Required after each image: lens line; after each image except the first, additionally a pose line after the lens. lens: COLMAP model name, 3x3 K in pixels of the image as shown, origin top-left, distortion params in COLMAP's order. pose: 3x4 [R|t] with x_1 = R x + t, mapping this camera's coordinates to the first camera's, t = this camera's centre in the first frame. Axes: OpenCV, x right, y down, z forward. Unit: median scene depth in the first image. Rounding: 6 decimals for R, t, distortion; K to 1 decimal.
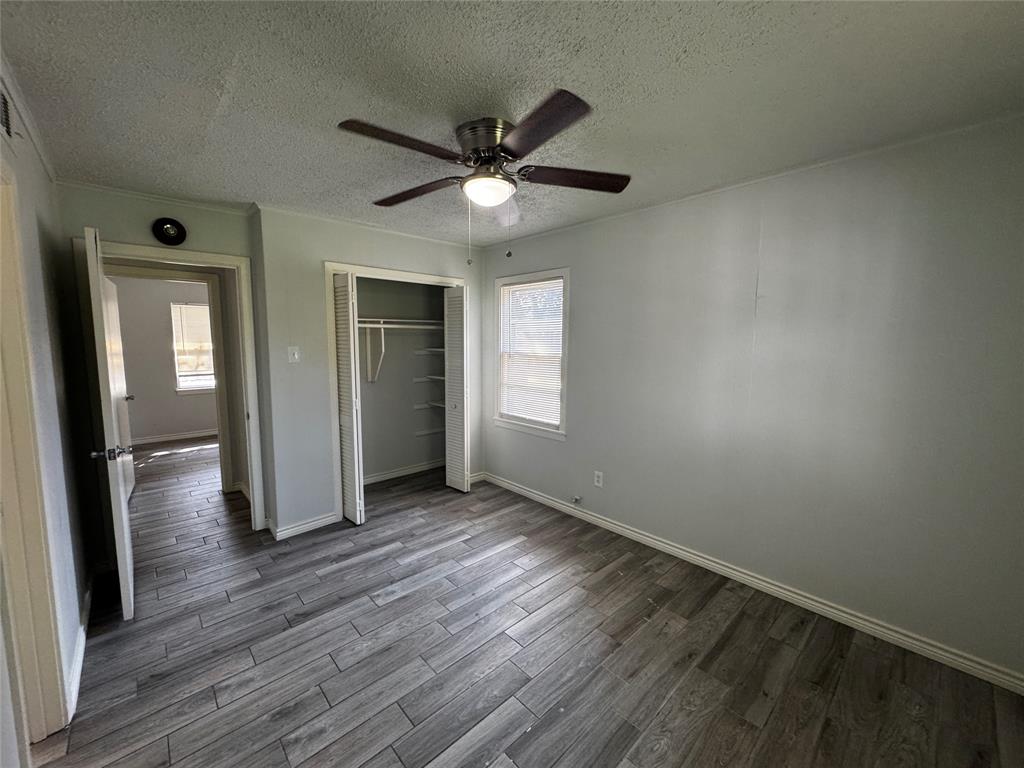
lens RADIAL K [[413.5, 0, 510.8], [0, 413.5, 383.1], [0, 0, 1]] dist [-0.000072, -0.000021]
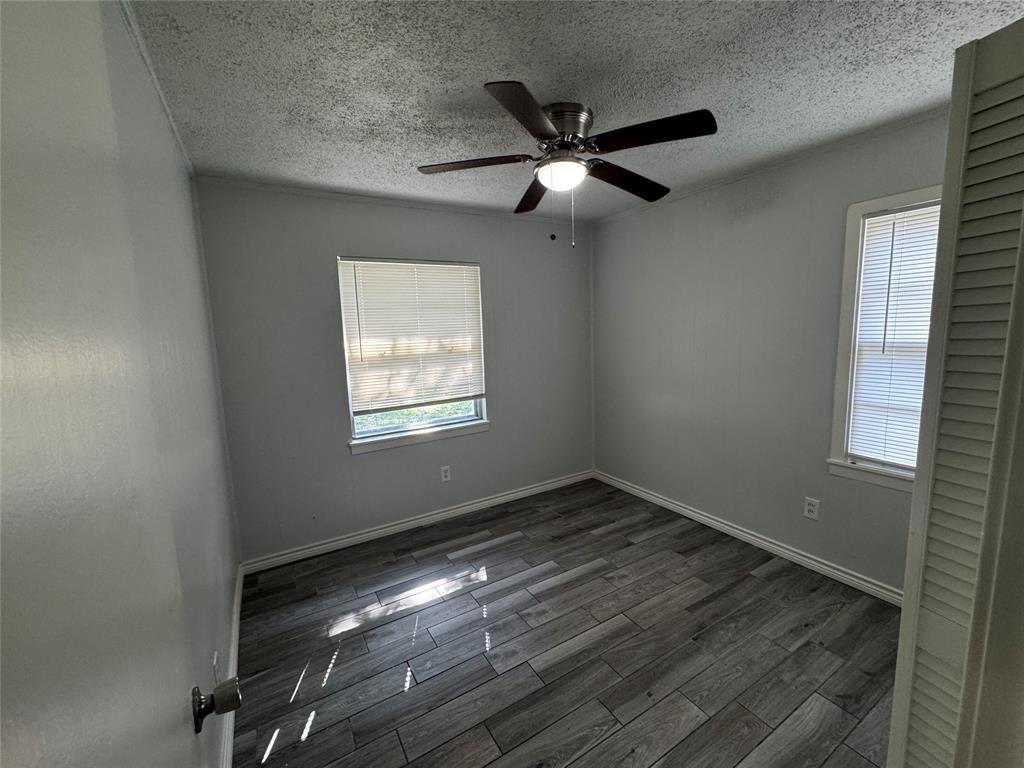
lens RADIAL K [[413.5, 0, 510.9], [0, 413.5, 381.9], [0, 0, 1]] dist [-0.000072, -0.000021]
pose [[0.980511, -0.004838, -0.196406, -0.167811], [0.010719, 0.999525, 0.028891, -0.019996], [0.196173, -0.030433, 0.980097, 0.180181]]
